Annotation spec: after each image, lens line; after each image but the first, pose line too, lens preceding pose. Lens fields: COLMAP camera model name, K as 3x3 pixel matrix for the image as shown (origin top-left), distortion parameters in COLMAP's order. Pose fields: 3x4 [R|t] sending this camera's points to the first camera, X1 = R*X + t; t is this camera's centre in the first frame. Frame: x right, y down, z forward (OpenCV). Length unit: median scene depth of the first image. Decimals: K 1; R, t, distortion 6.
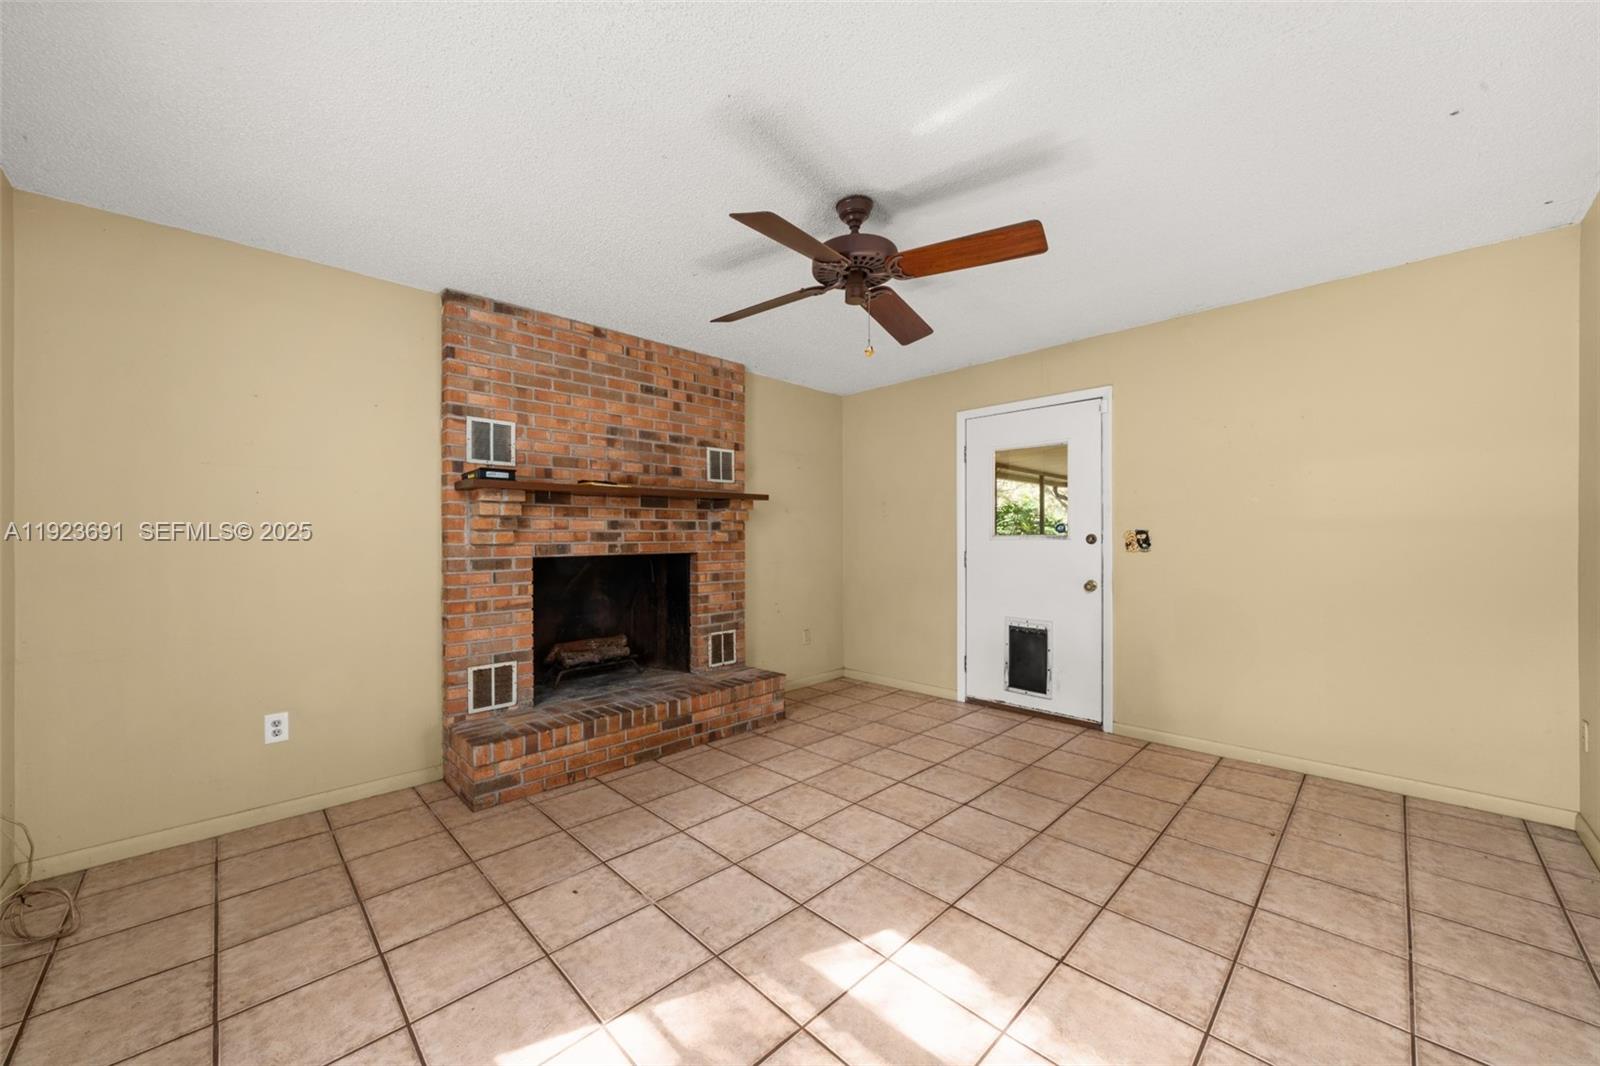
lens RADIAL K [[600.4, 0, 796.4], [0, 600.4, 536.5], [0, 0, 1]] dist [-0.005719, -0.000231]
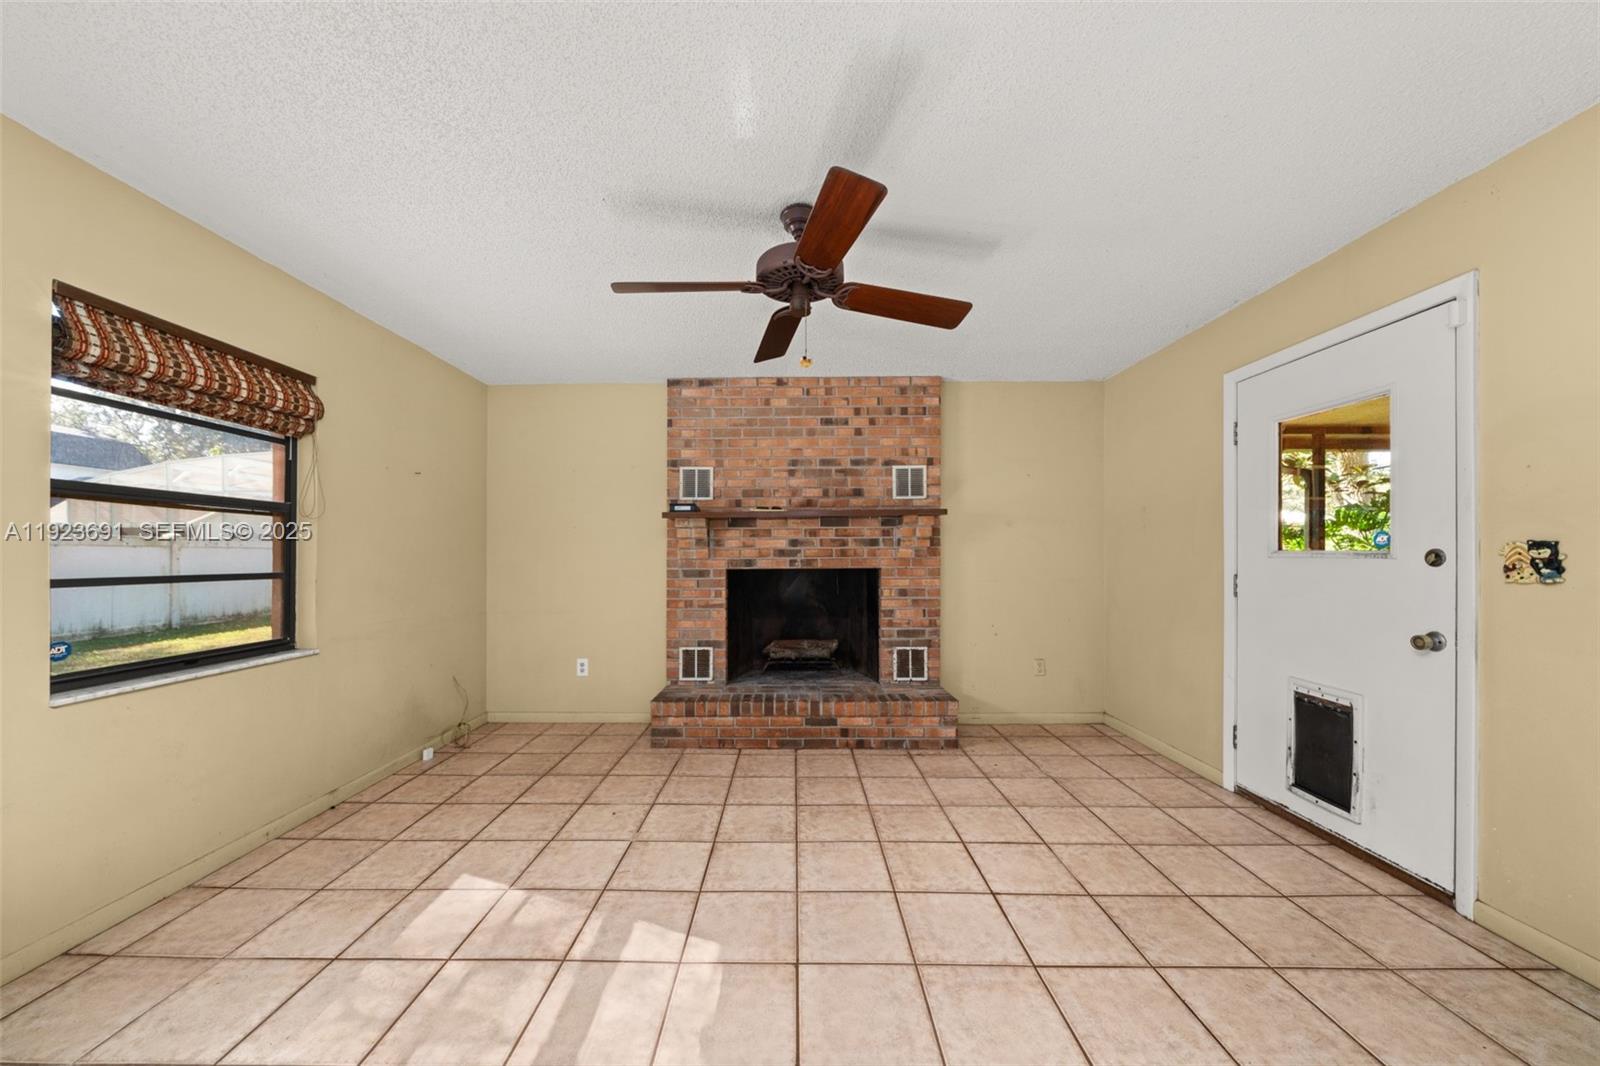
lens RADIAL K [[562.7, 0, 782.5], [0, 562.7, 551.8], [0, 0, 1]] dist [-0.008246, -0.000153]
pose [[0.696392, -0.000995, -0.717661, 0.470163], [0.002084, 0.999998, 0.000636, -0.002819], [0.717658, -0.001939, 0.696393, 0.219980]]
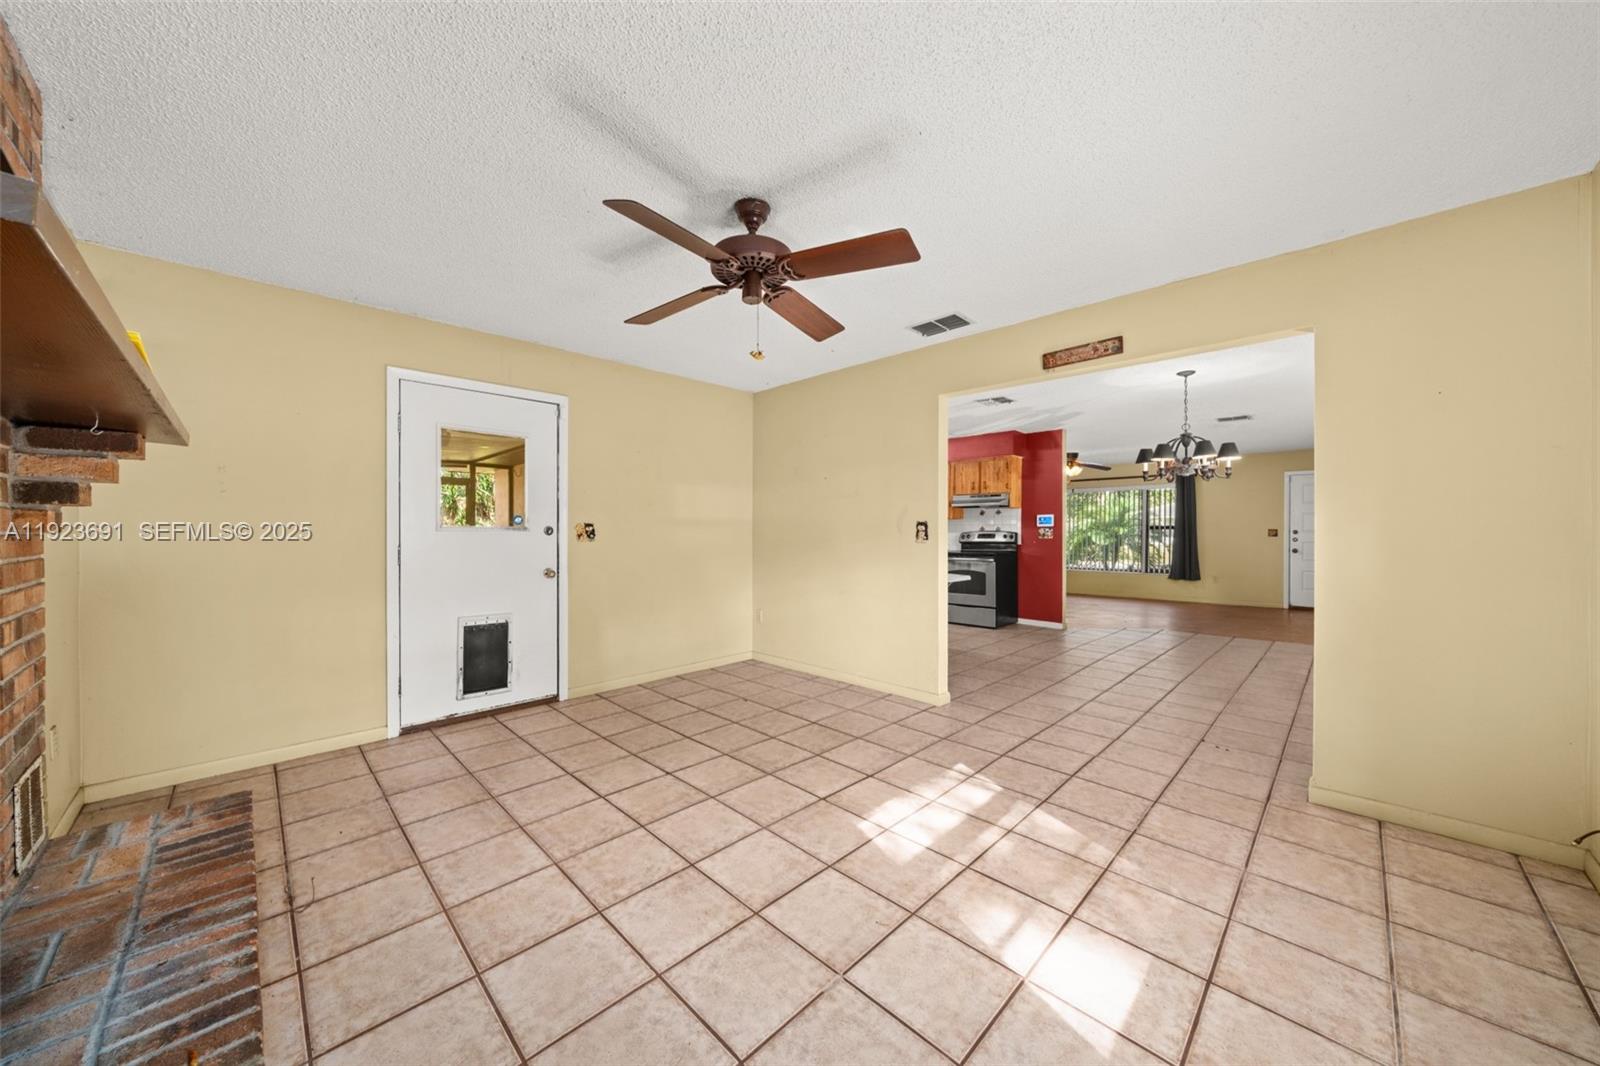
lens RADIAL K [[546.4, 0, 792.4], [0, 546.4, 536.4], [0, 0, 1]] dist [-0.006227, -0.000045]
pose [[-0.004133, -0.007710, 0.999962, -0.541889], [-0.004642, 0.999960, 0.007691, 0.005220], [-0.999981, -0.004610, -0.004168, 0.596039]]
